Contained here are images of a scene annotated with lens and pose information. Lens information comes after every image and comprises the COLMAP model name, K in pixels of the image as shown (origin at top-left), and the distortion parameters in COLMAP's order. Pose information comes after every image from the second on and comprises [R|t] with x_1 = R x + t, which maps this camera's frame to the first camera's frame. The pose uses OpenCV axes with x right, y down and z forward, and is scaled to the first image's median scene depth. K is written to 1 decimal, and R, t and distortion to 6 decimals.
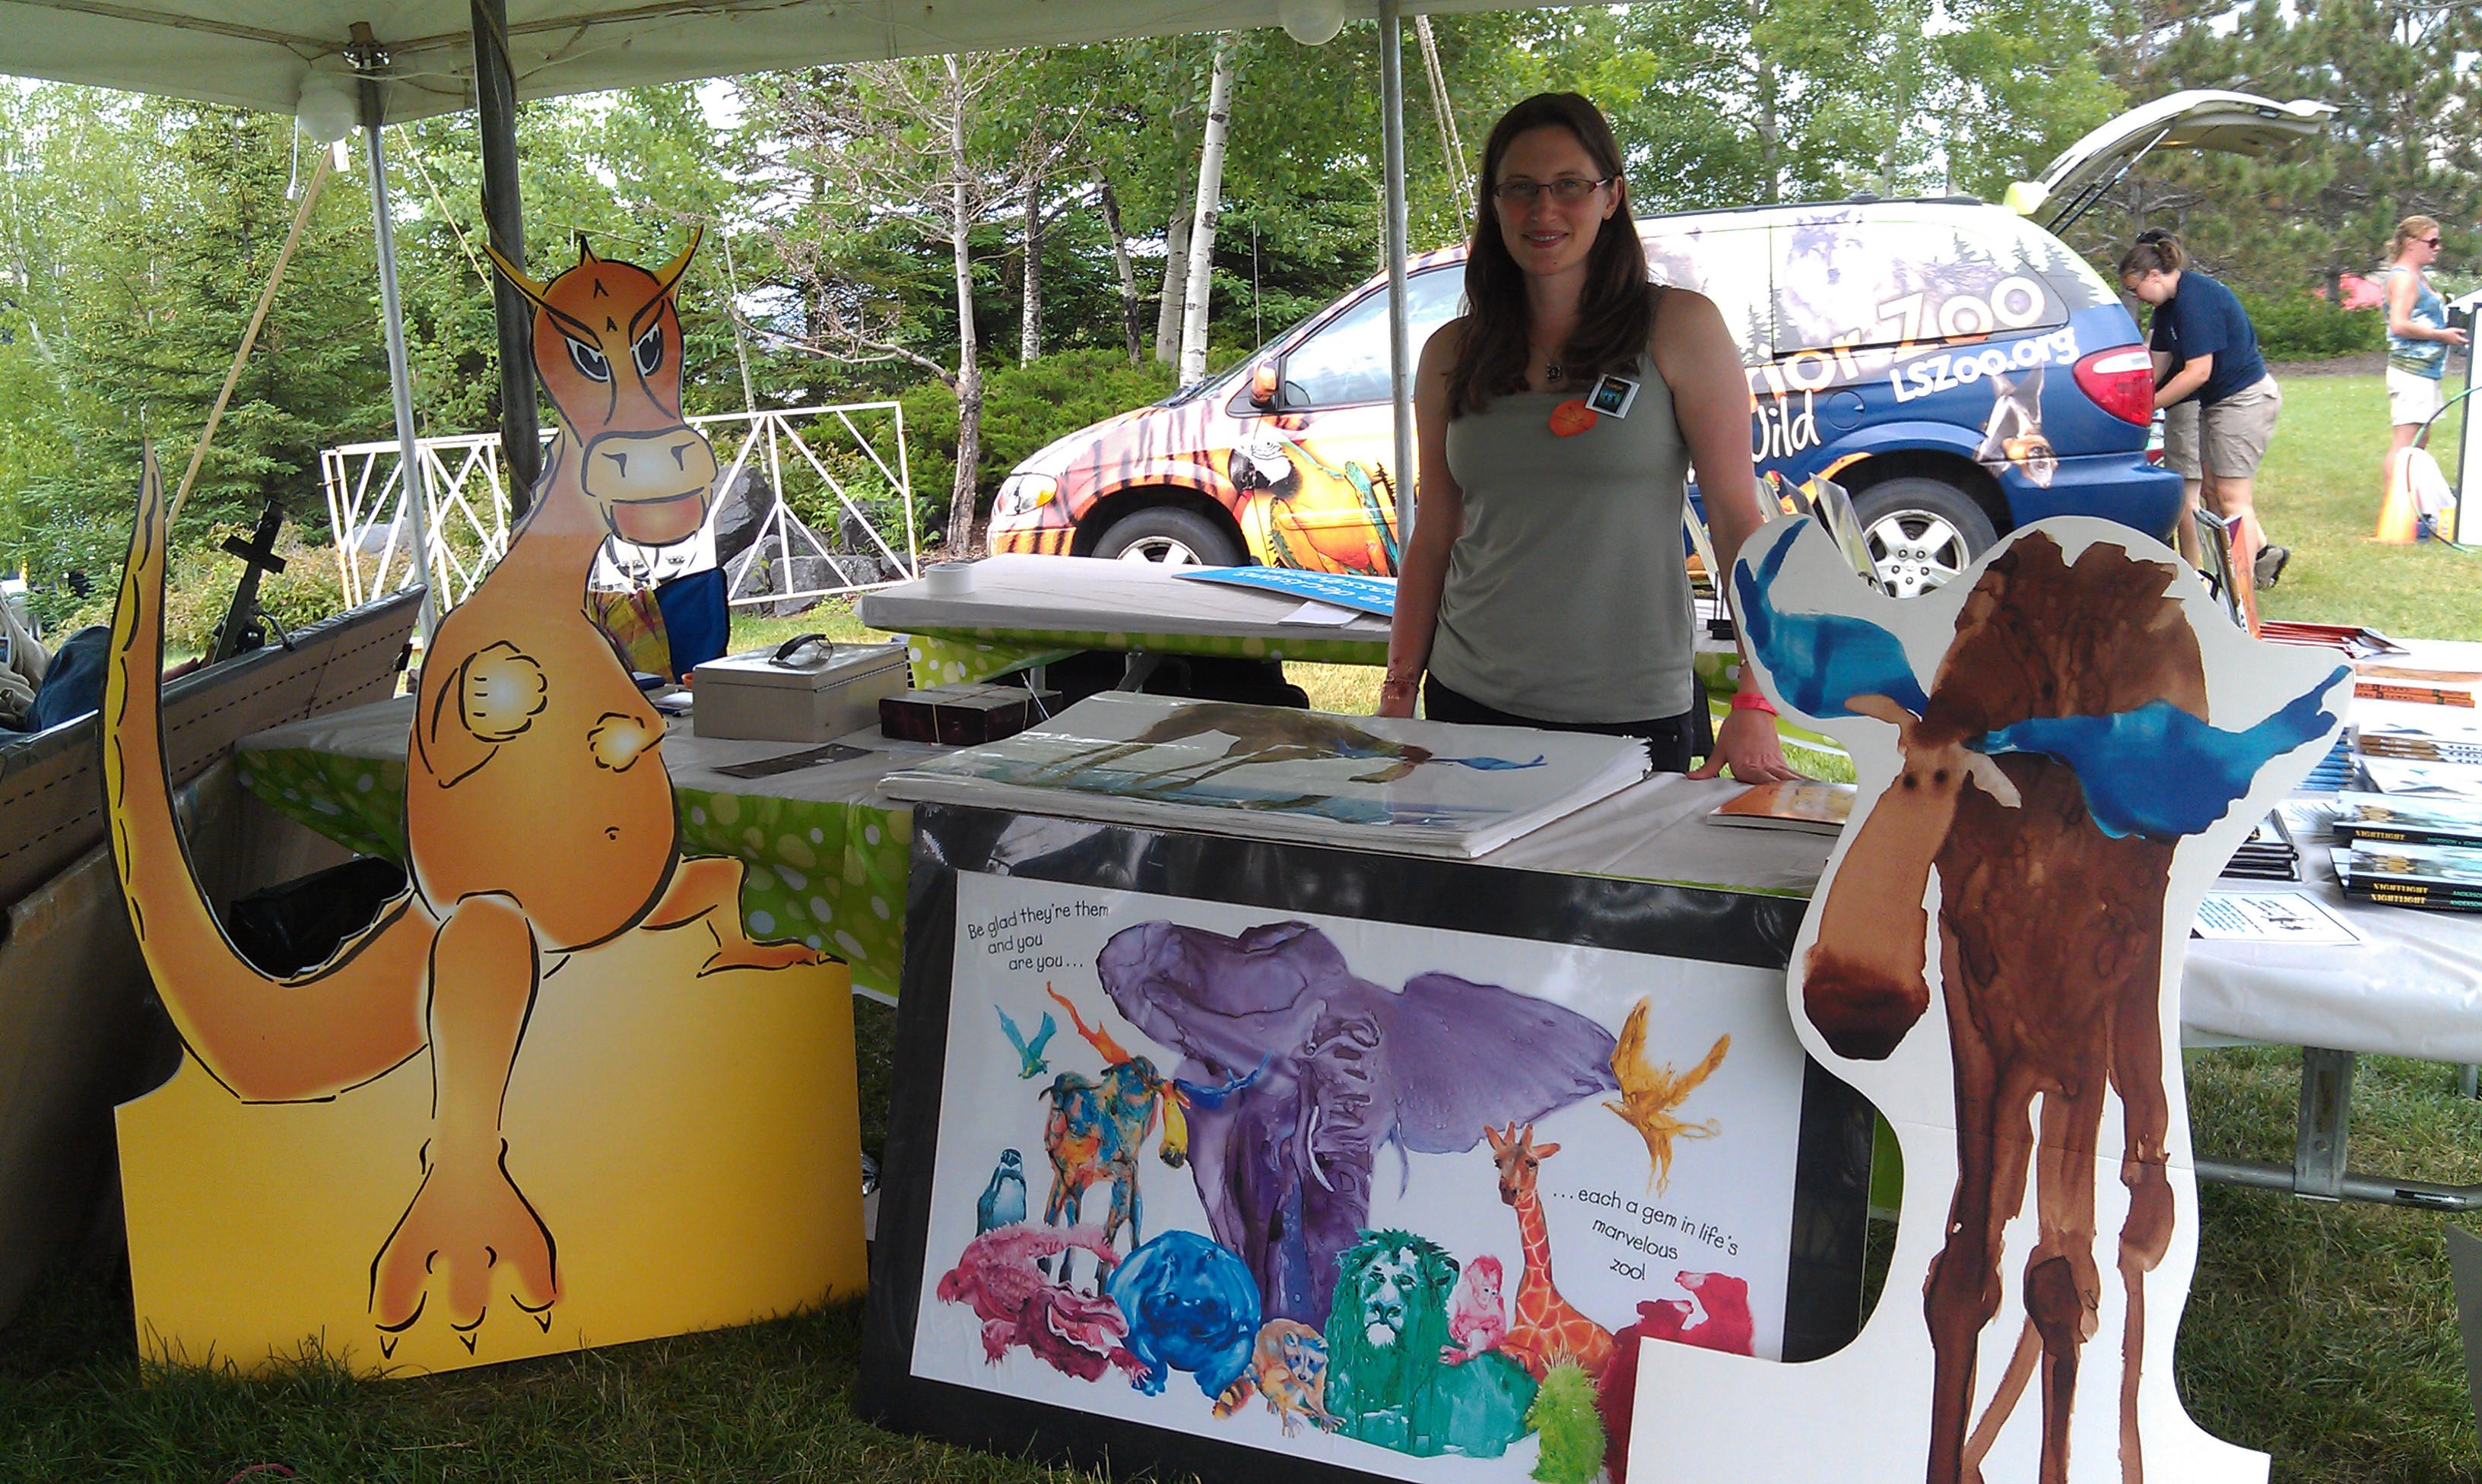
lens RADIAL K [[2674.4, 0, 1202.6], [0, 2674.4, 749.6], [0, 0, 1]] dist [0.138008, -0.507229]
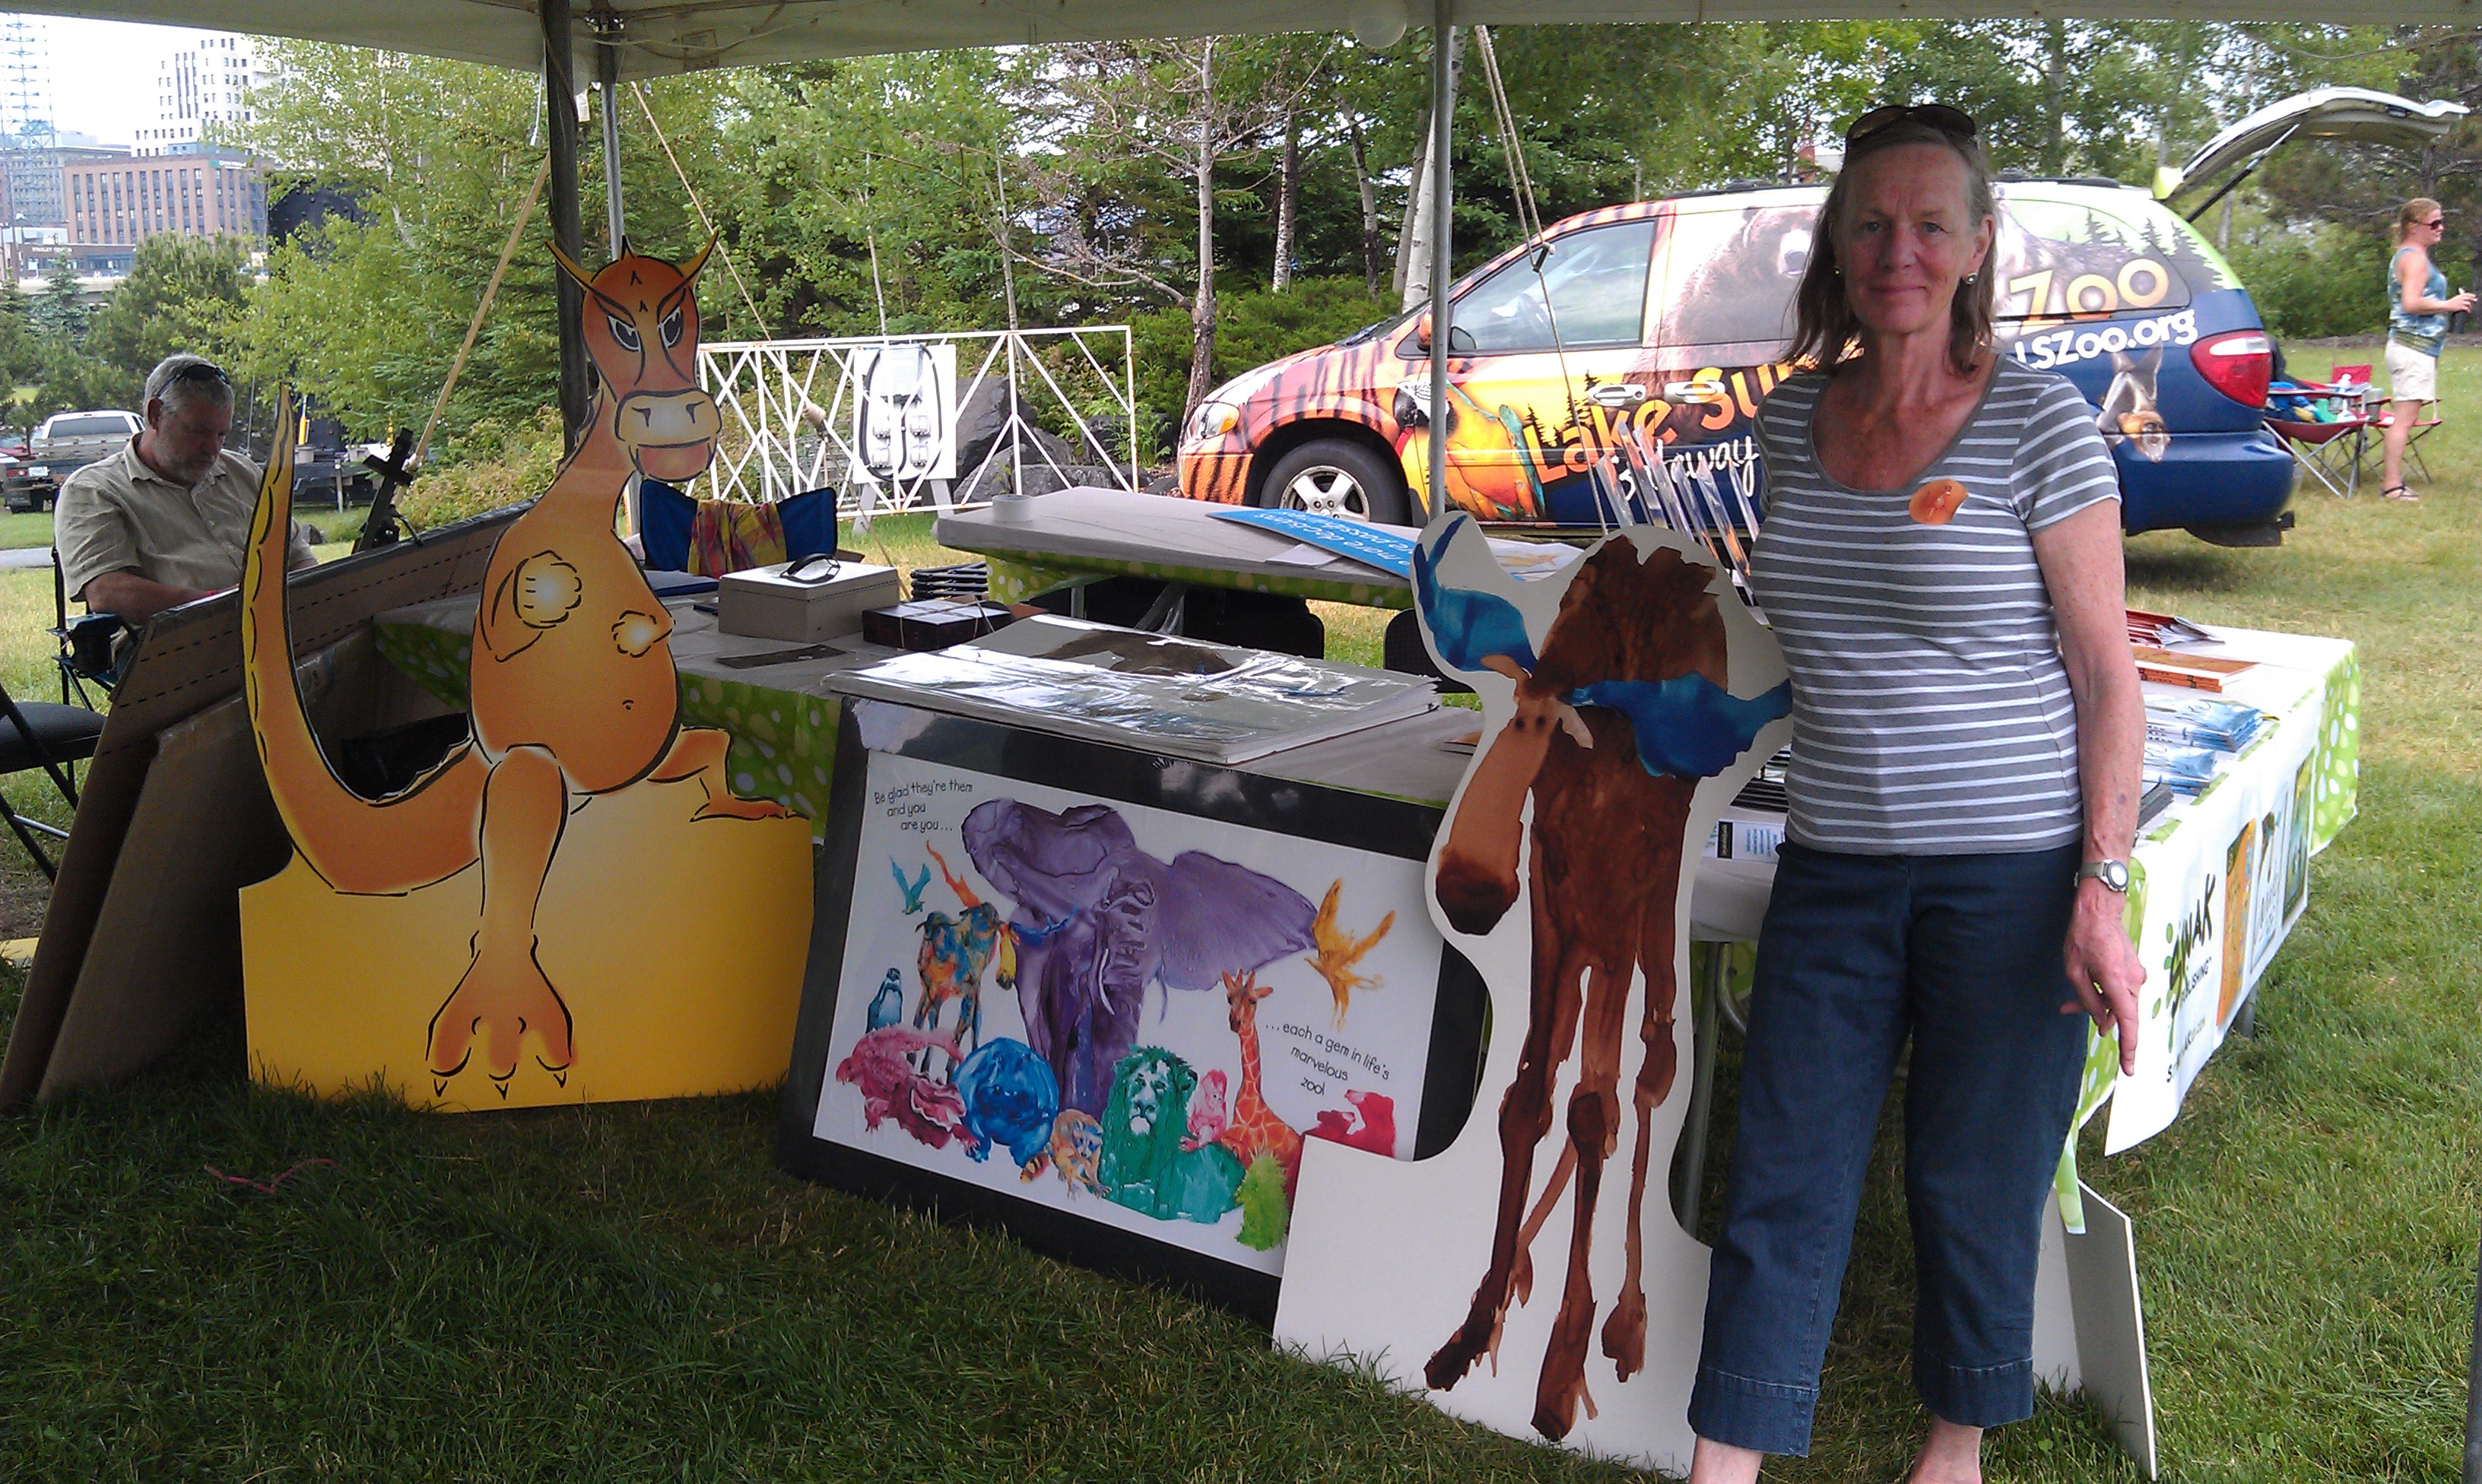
lens RADIAL K [[2674.4, 0, 1202.6], [0, 2674.4, 749.6], [0, 0, 1]] dist [0.138008, -0.507229]
pose [[0.989761, 0.061963, -0.128584, 0.214626], [-0.057282, 0.997565, 0.039793, -0.014110], [0.130737, -0.032020, 0.990900, -0.231487]]
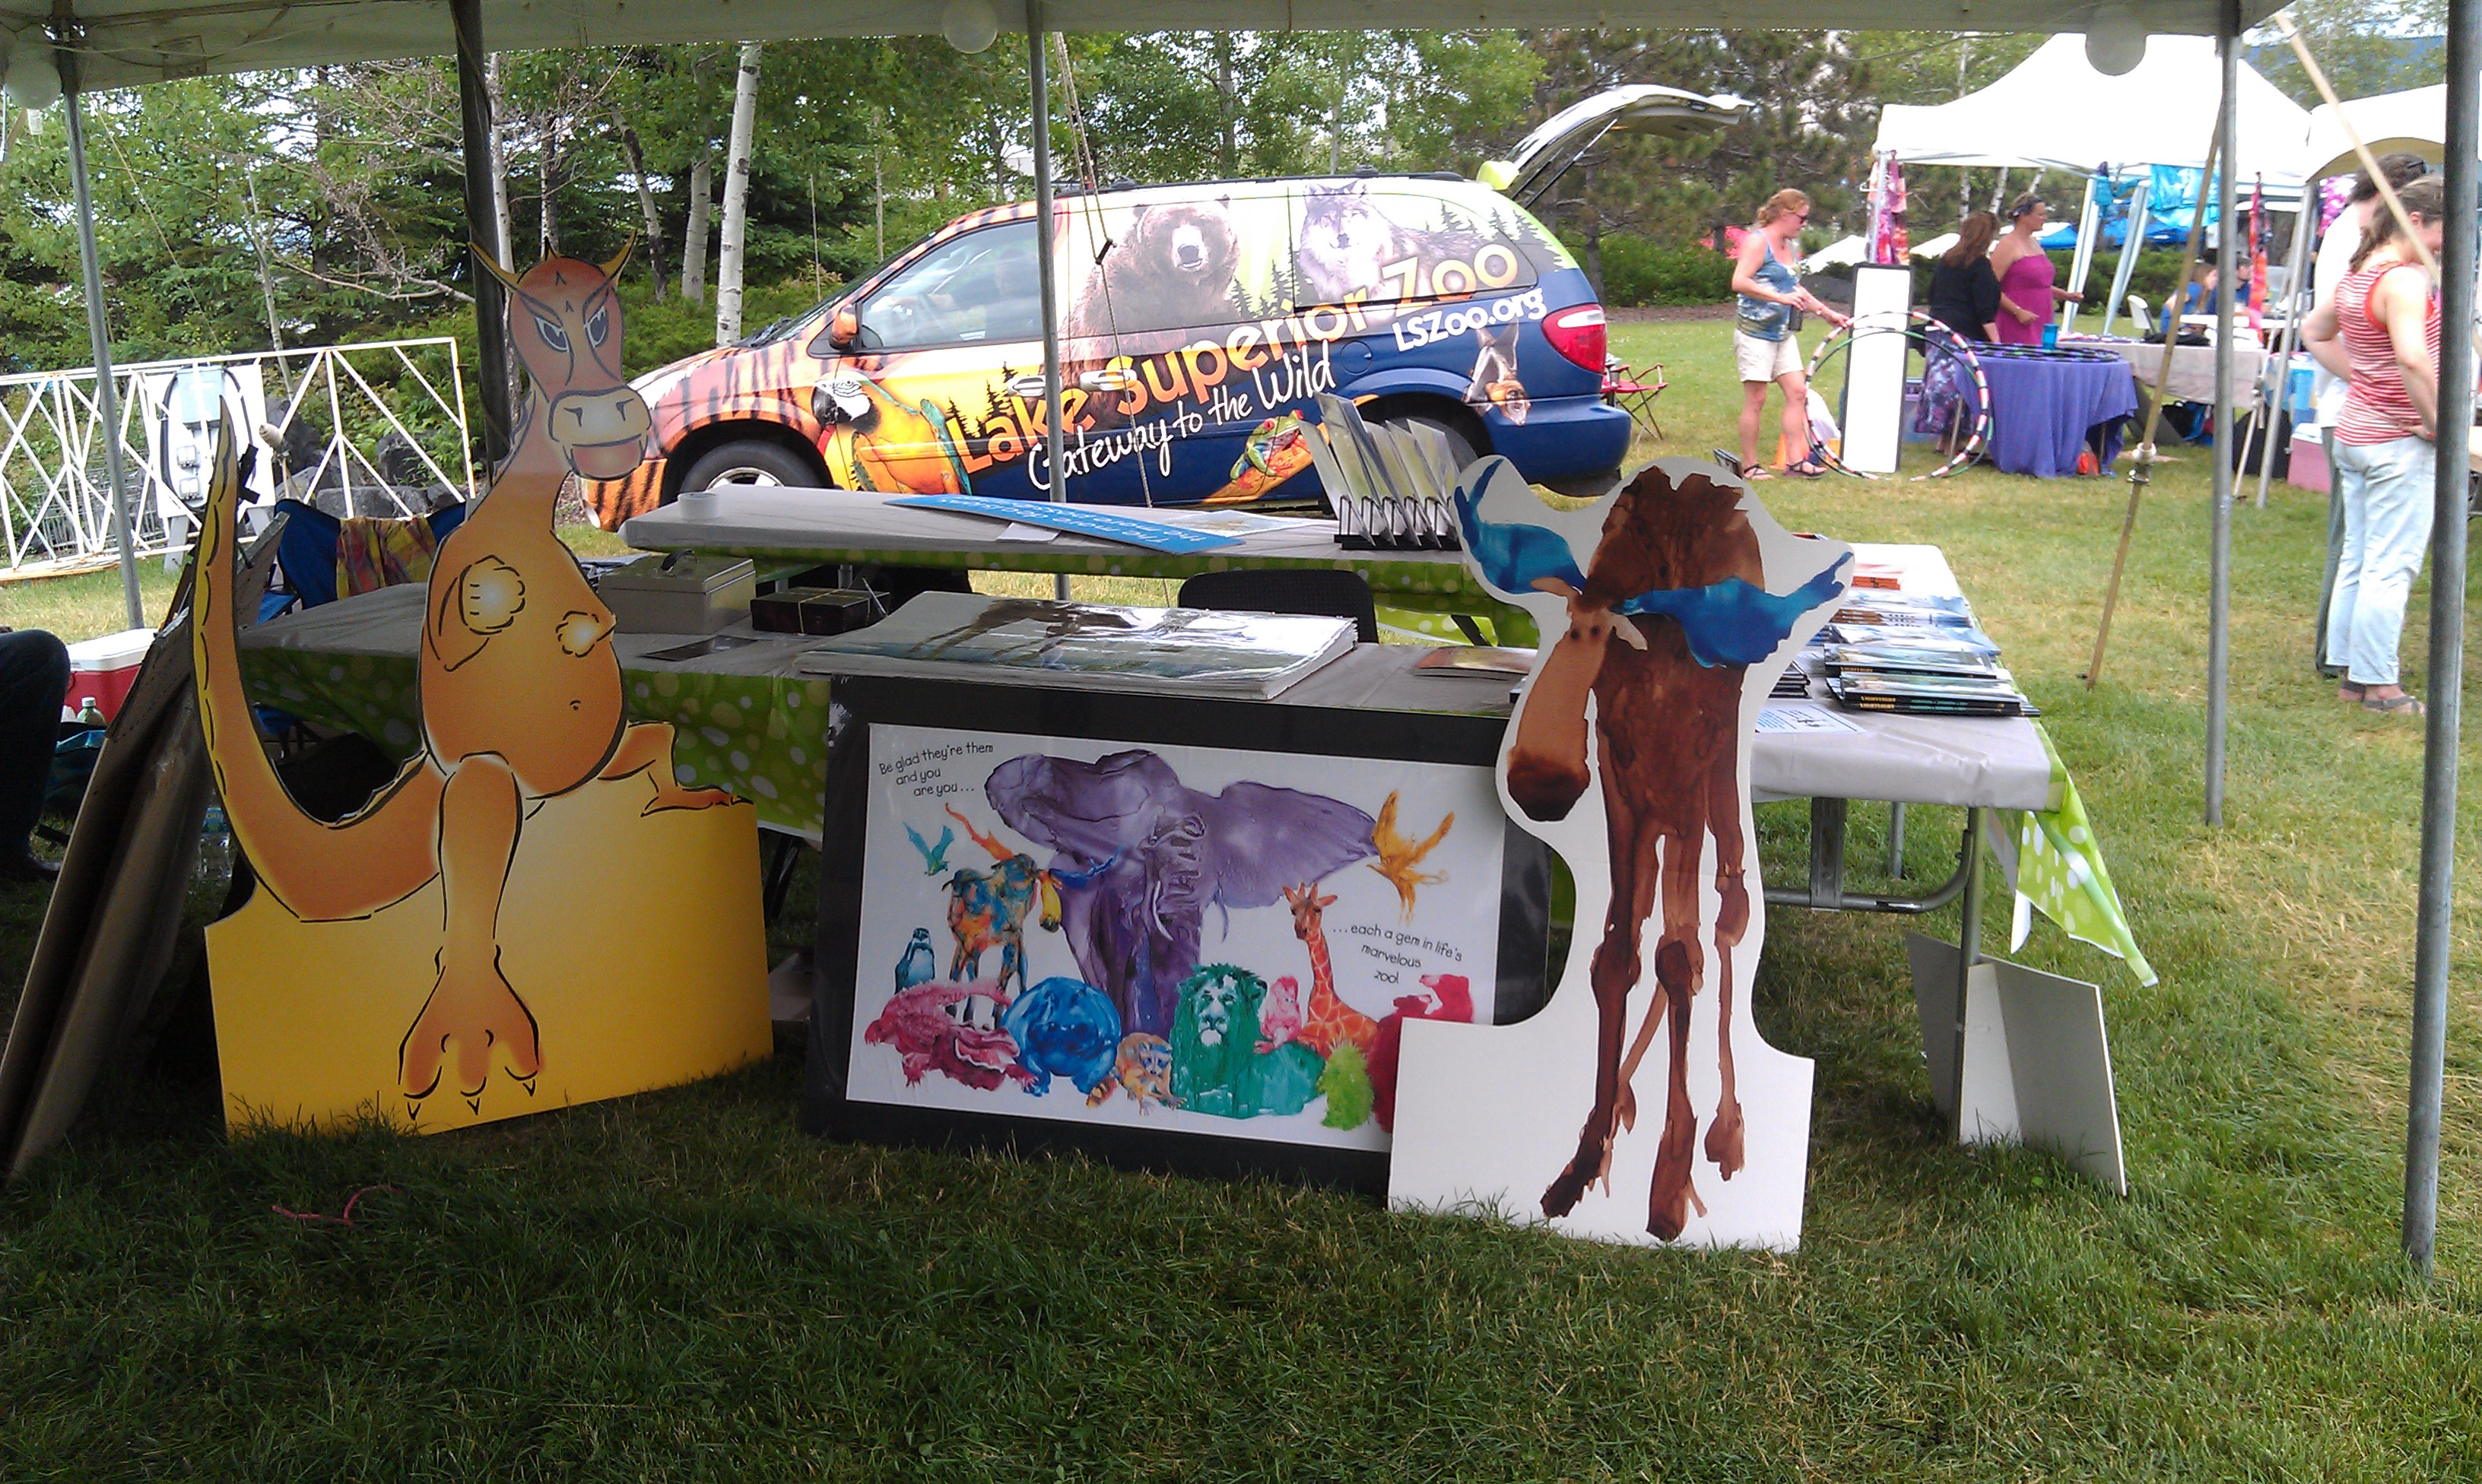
lens RADIAL K [[2711.0, 0, 1241.2], [0, 2711.0, 768.2], [0, 0, 1]] dist [0.121040, -0.503590]
pose [[0.973206, -0.029428, 0.228046, -0.204931], [0.022115, 0.999158, 0.034555, 0.022945], [-0.228871, -0.028586, 0.973037, -0.333249]]
